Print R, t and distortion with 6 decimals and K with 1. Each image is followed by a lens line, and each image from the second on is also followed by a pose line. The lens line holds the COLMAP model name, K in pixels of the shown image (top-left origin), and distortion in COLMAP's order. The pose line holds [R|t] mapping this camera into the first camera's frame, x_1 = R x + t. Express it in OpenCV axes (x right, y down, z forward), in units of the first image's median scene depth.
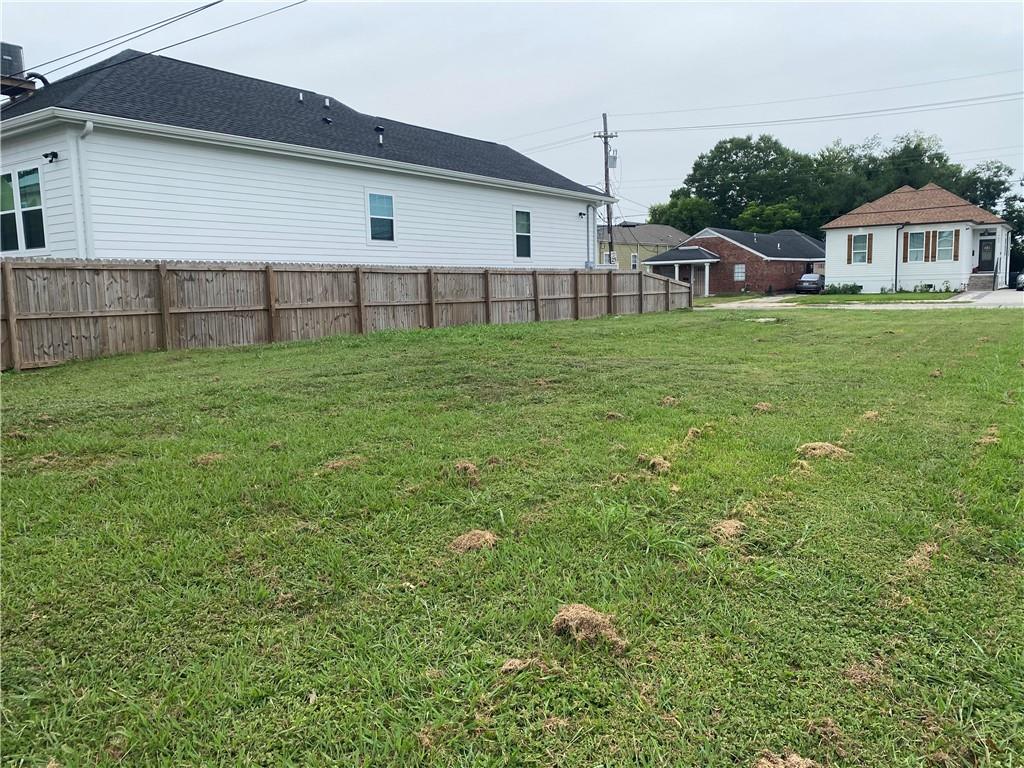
lens RADIAL K [[799.1, 0, 517.7], [0, 799.1, 384.8], [0, 0, 1]] dist [-0.001518, 0.008334]
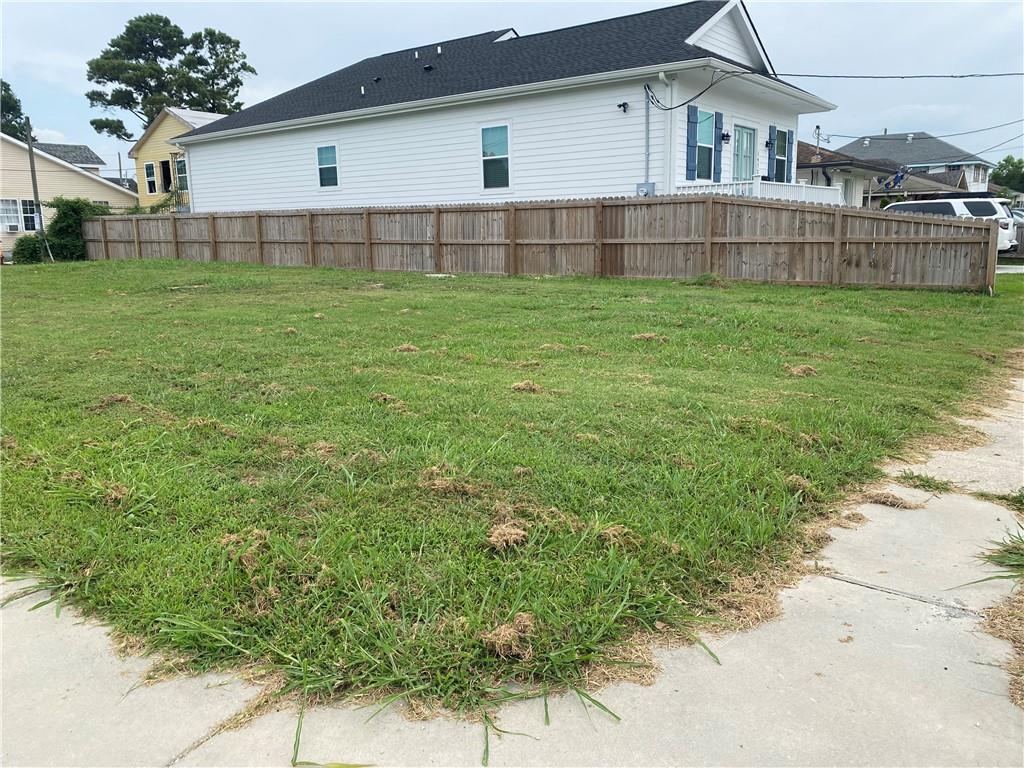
lens RADIAL K [[799.1, 0, 532.6], [0, 799.1, 391.7], [0, 0, 1]] dist [-0.001518, 0.008334]
pose [[-0.067355, 0.222699, -0.972558, 1.082120], [-0.107141, 0.967520, 0.228966, -0.201030], [0.991960, 0.119623, -0.041307, 1.467566]]
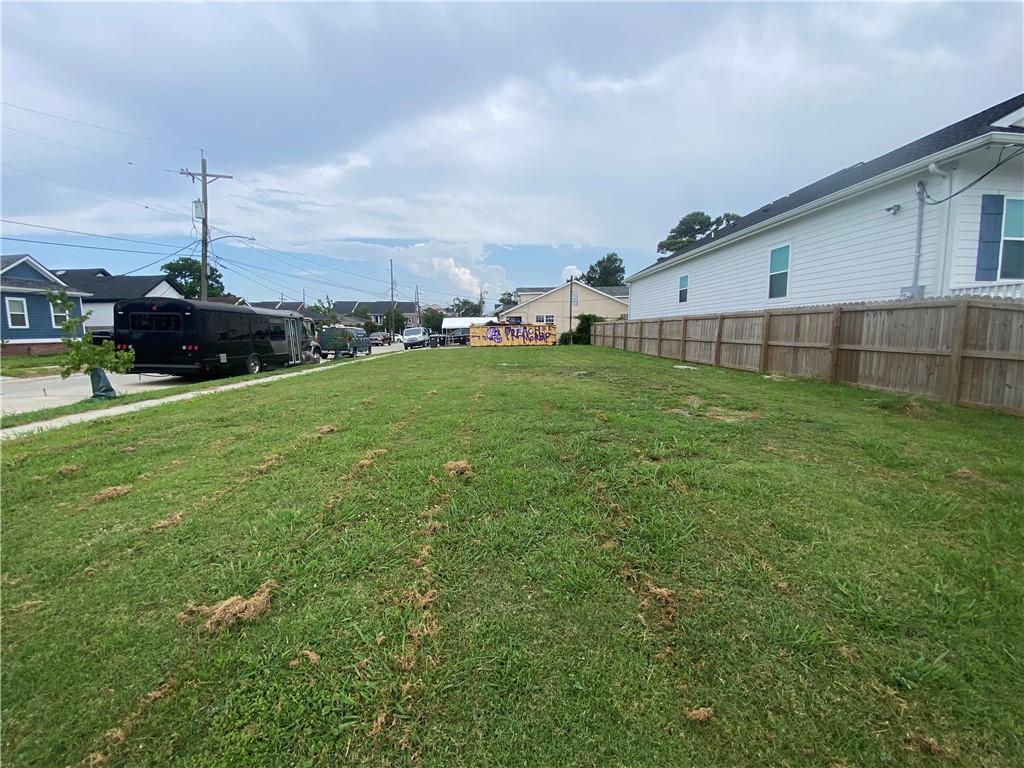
lens RADIAL K [[421.9, 0, 506.7], [0, 421.9, 385.7], [0, 0, 1]] dist [0.019731, -0.012464]
pose [[-0.820708, 0.108330, -0.560984, 0.752104], [-0.036816, 0.969793, 0.241134, -0.226274], [0.570161, 0.218554, -0.791929, 1.664647]]
